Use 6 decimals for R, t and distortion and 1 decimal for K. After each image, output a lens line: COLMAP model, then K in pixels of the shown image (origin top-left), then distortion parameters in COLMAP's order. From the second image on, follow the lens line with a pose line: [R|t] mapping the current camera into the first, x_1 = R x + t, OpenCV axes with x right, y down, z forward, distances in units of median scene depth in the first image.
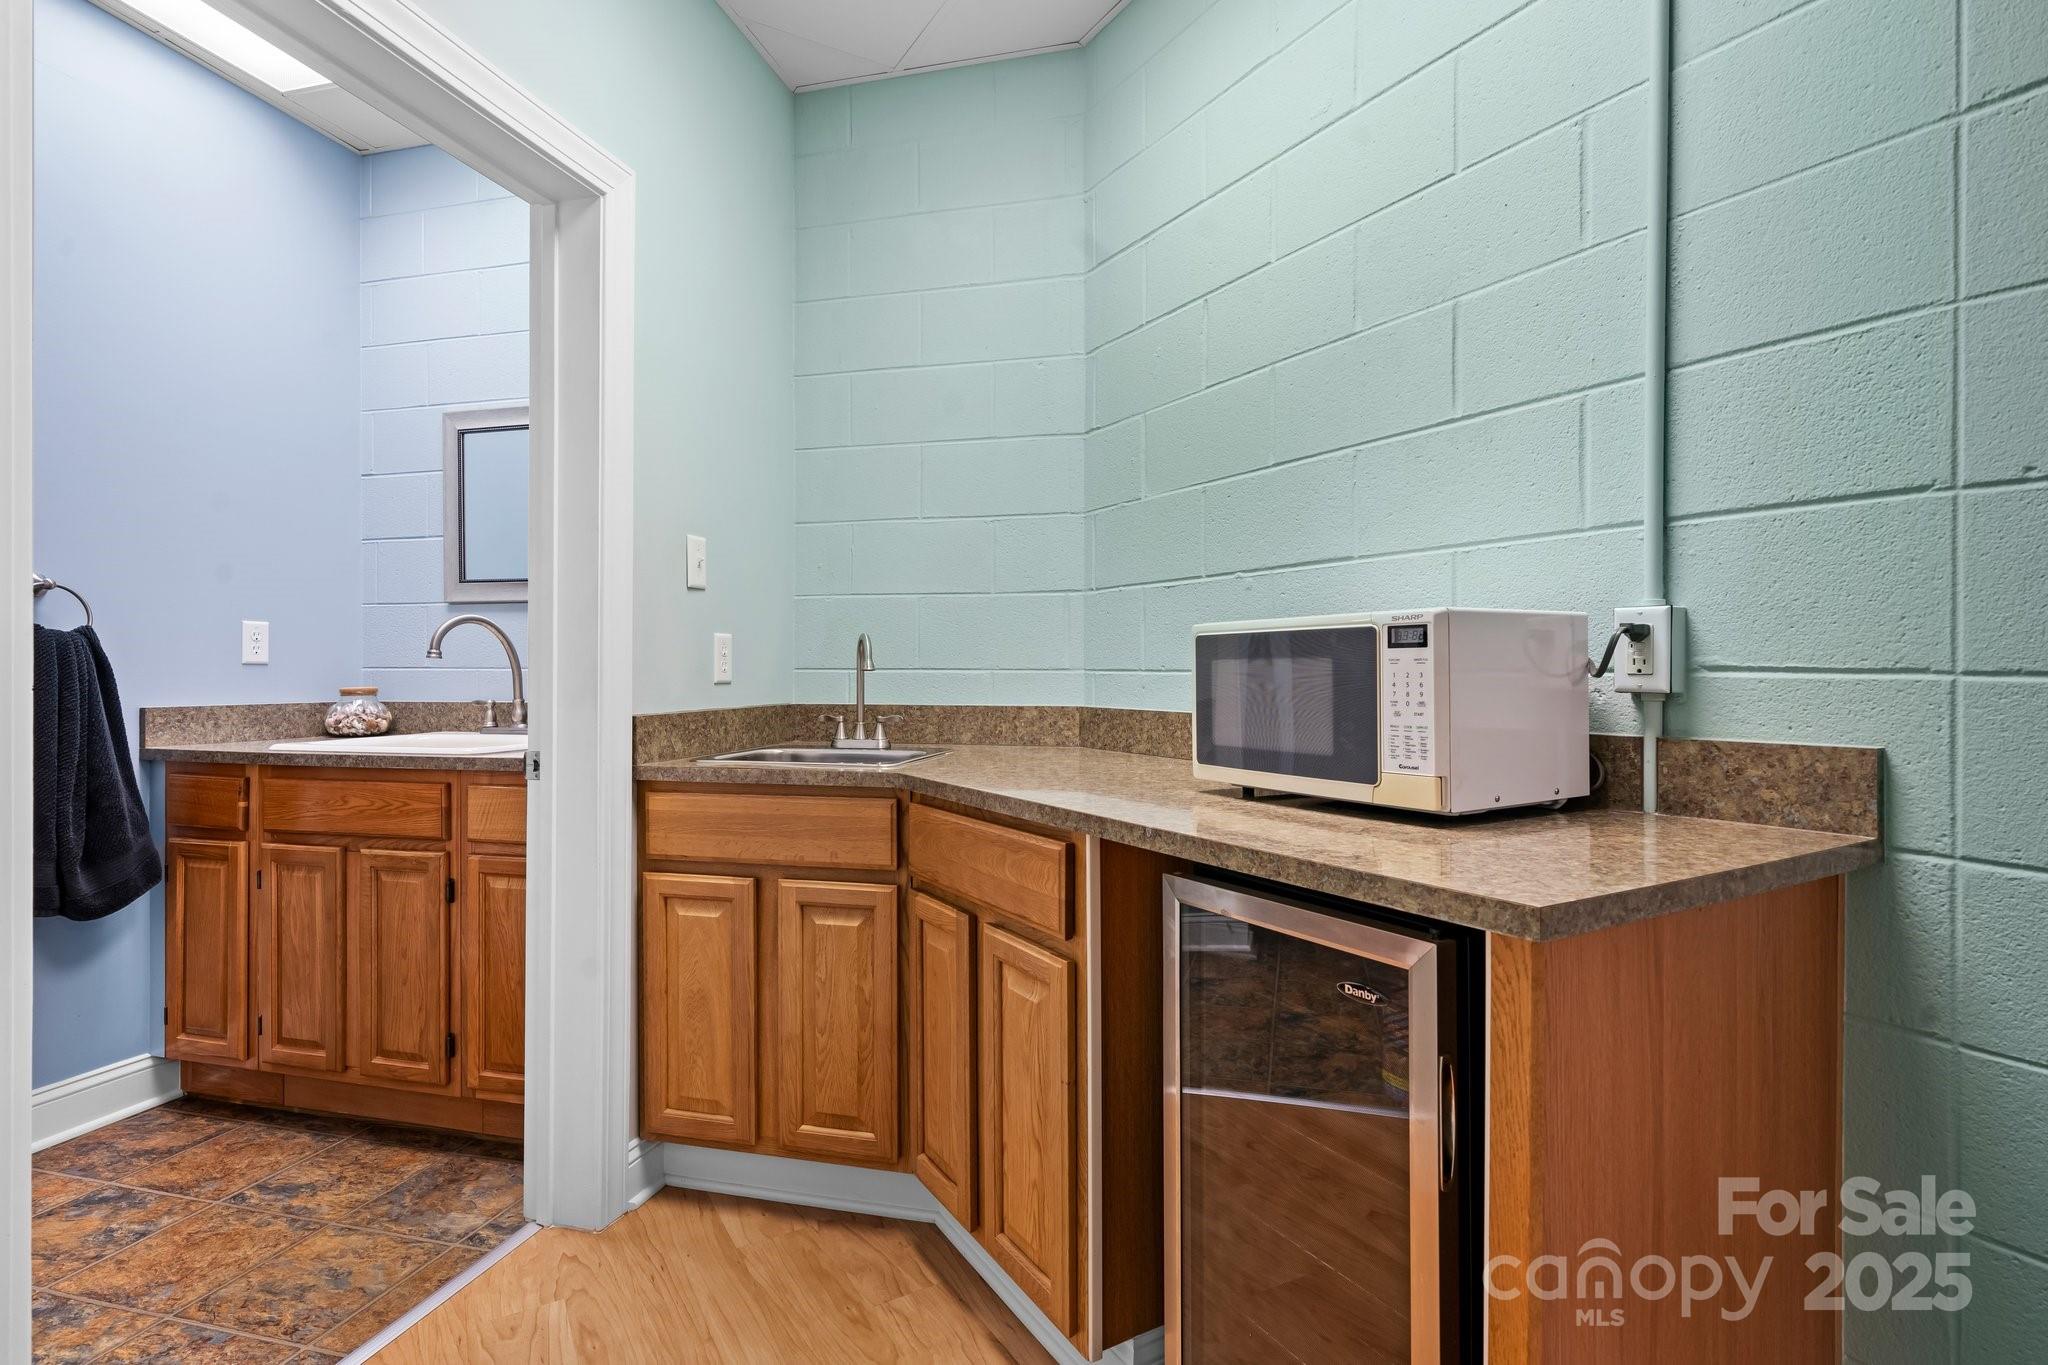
lens RADIAL K [[971.8, 0, 1005.8], [0, 971.8, 673.0], [0, 0, 1]] dist [0.001658, -0.000936]
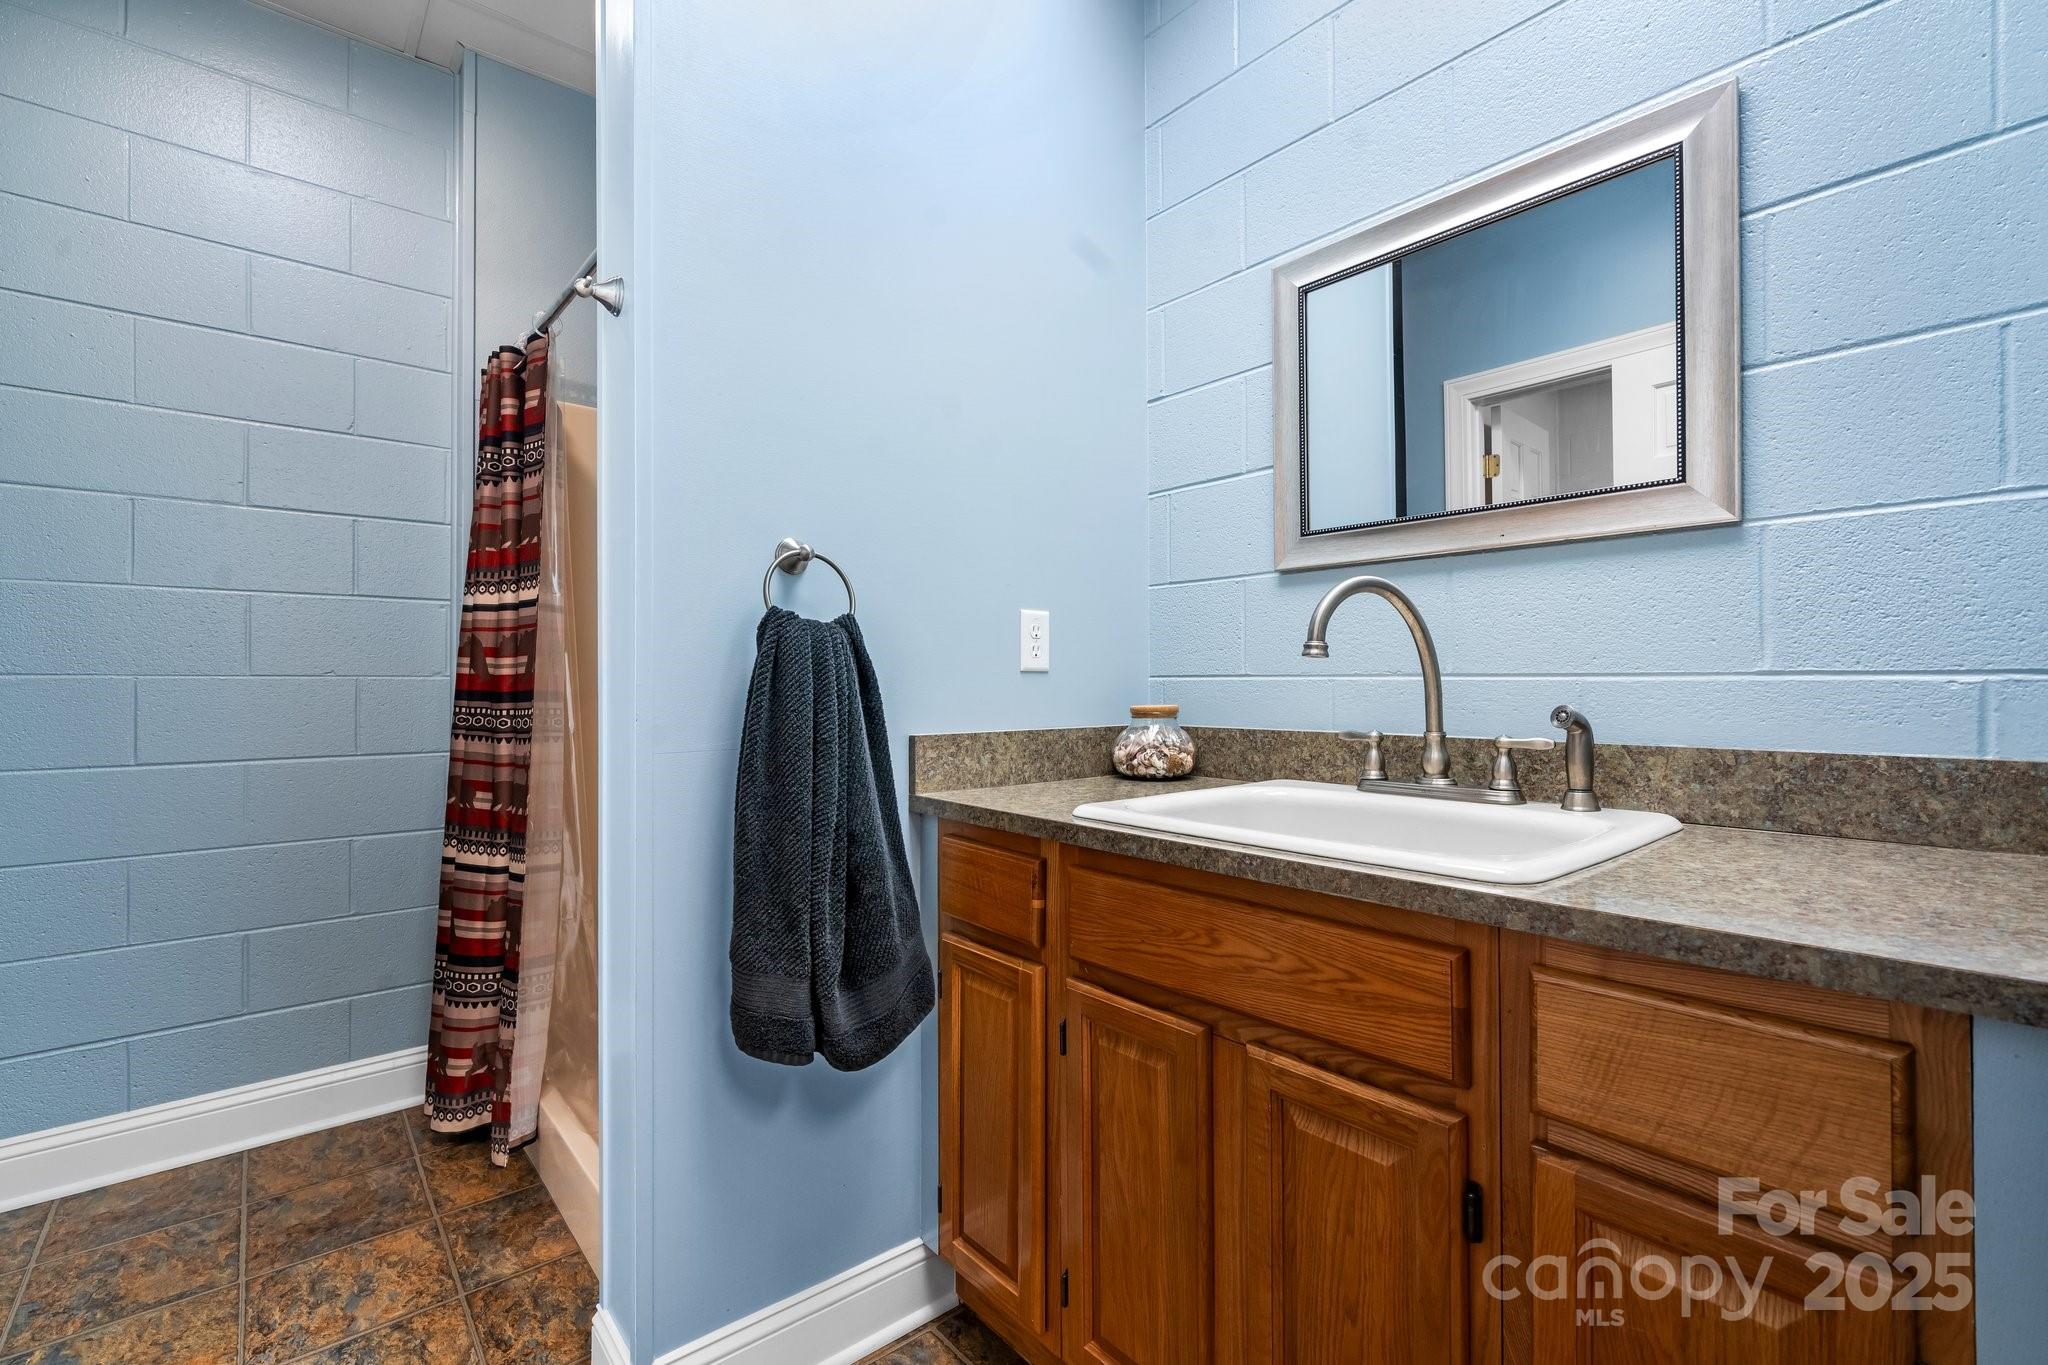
lens RADIAL K [[926.5, 0, 1029.4], [0, 926.5, 680.4], [0, 0, 1]] dist [0.002022, -0.000109]
pose [[0.823631, -0.003383, -0.567116, -0.459930], [0.002129, 0.999994, -0.002874, -0.001080], [0.567123, 0.001159, 0.823633, 0.521263]]
